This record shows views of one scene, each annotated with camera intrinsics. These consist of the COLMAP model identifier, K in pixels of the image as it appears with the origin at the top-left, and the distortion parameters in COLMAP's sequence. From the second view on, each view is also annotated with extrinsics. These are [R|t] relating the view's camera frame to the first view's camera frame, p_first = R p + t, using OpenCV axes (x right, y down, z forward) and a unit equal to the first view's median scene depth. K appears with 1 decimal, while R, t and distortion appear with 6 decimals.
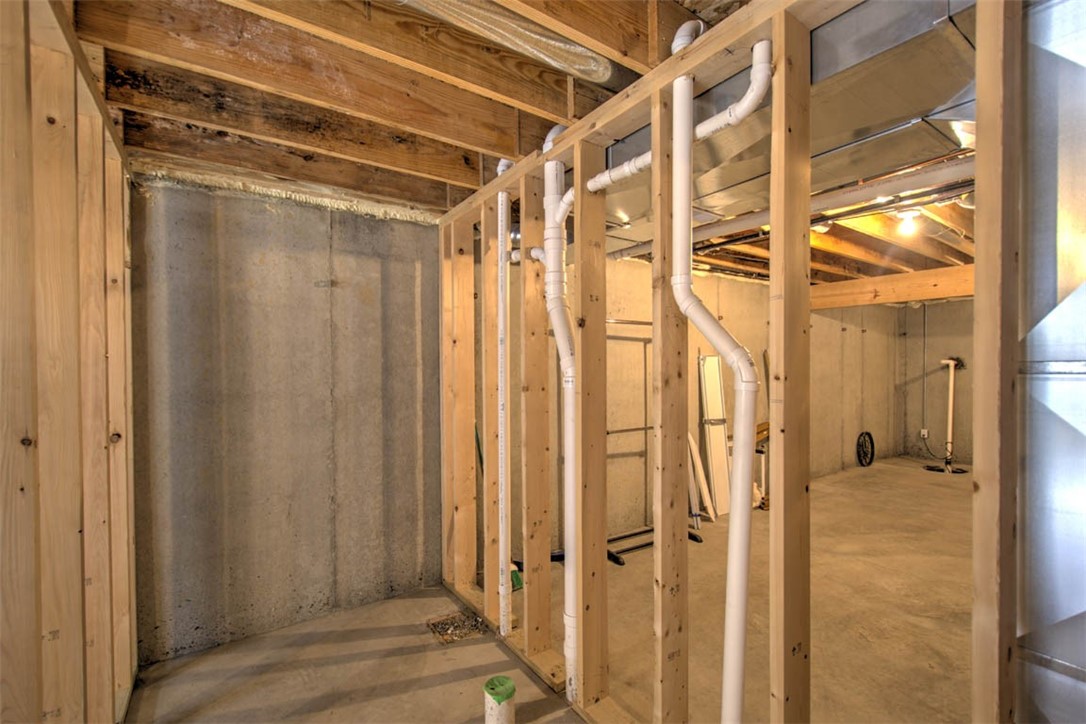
lens RADIAL K [[470.1, 0, 541.0], [0, 470.1, 368.2], [0, 0, 1]] dist [-0.000724, 0.000839]
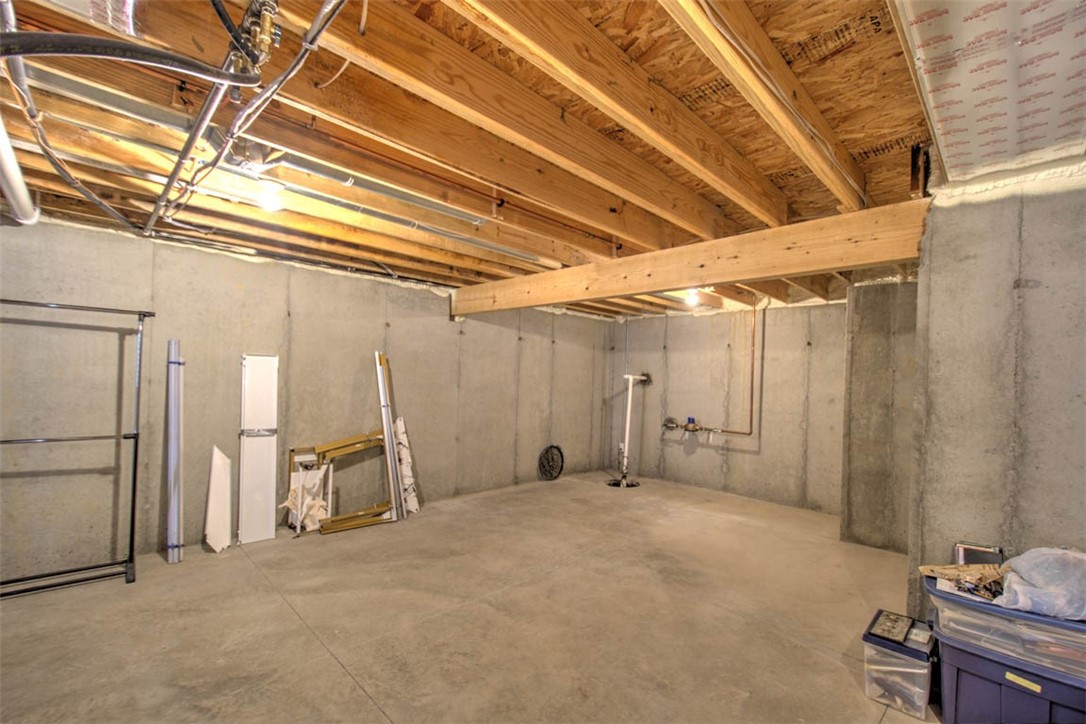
lens RADIAL K [[470.1, 0, 512.2], [0, 470.1, 376.4], [0, 0, 1]] dist [-0.000724, 0.000839]
pose [[0.984247, 0.037697, 0.172733, 0.579271], [-0.037833, 0.999281, -0.002508, -0.003349], [-0.172703, -0.004066, 0.984966, 0.064382]]
